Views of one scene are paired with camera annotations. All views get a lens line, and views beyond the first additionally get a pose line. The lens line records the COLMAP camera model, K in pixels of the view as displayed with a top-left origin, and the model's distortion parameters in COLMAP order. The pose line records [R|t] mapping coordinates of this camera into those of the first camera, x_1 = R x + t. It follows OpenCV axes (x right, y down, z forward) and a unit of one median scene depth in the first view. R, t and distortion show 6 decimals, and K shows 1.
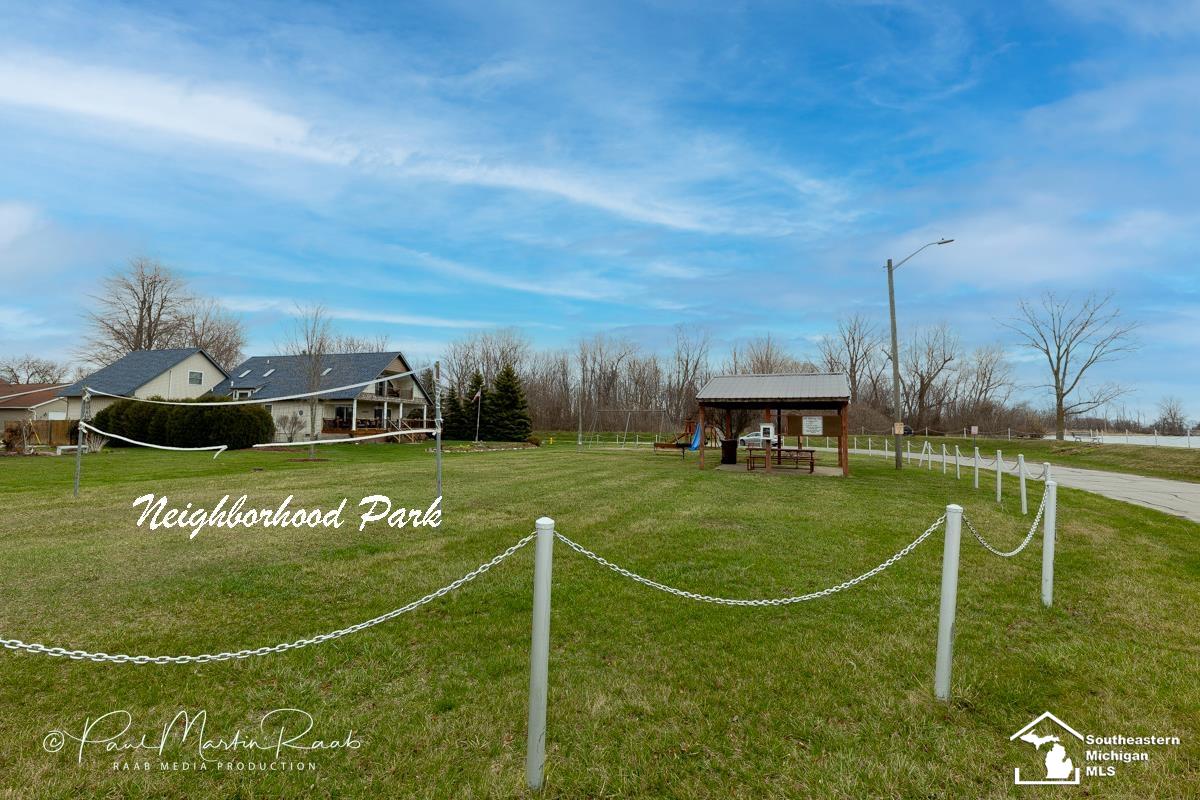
lens RADIAL K [[490.0, 0, 604.0], [0, 490.0, 401.8], [0, 0, 1]] dist [0.008516, -0.004504]
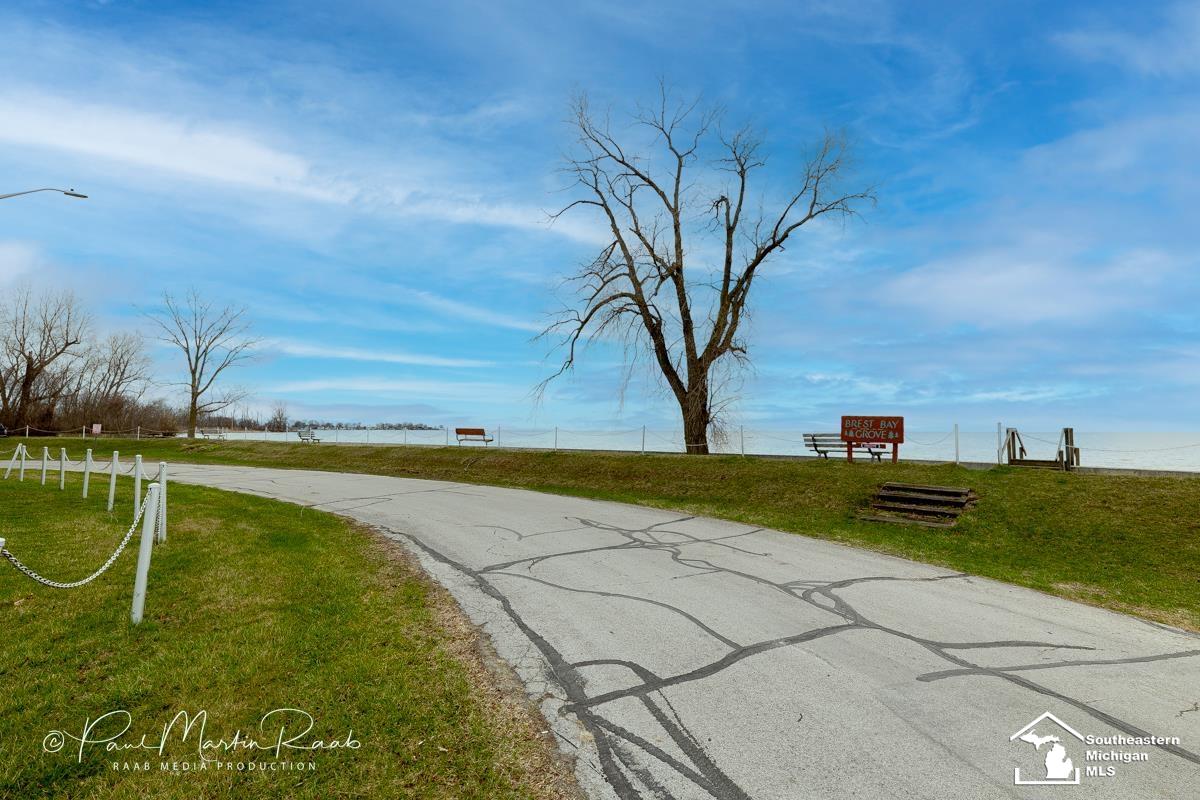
lens RADIAL K [[490.0, 0, 604.0], [0, 490.0, 401.8], [0, 0, 1]] dist [0.008516, -0.004504]
pose [[0.136852, 0.048704, 0.989393, 0.033710], [-0.051444, 0.997792, -0.042002, 0.002240], [-0.989255, -0.045150, 0.139055, 0.016324]]
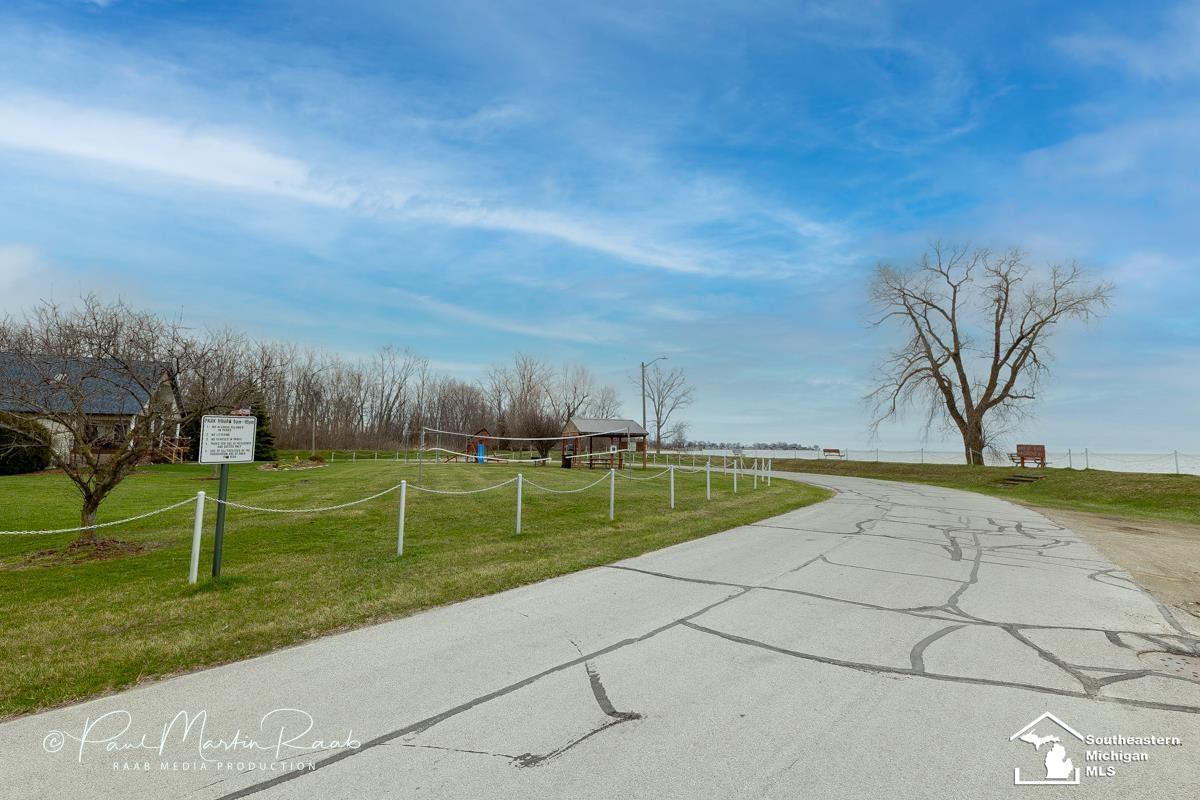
lens RADIAL K [[490.0, 0, 604.0], [0, 490.0, 401.8], [0, 0, 1]] dist [0.008516, -0.004504]
pose [[0.757995, 0.058385, 0.649642, -0.321092], [-0.034539, 0.998181, -0.049409, -0.010167], [-0.651345, 0.015014, 0.758633, -0.156455]]
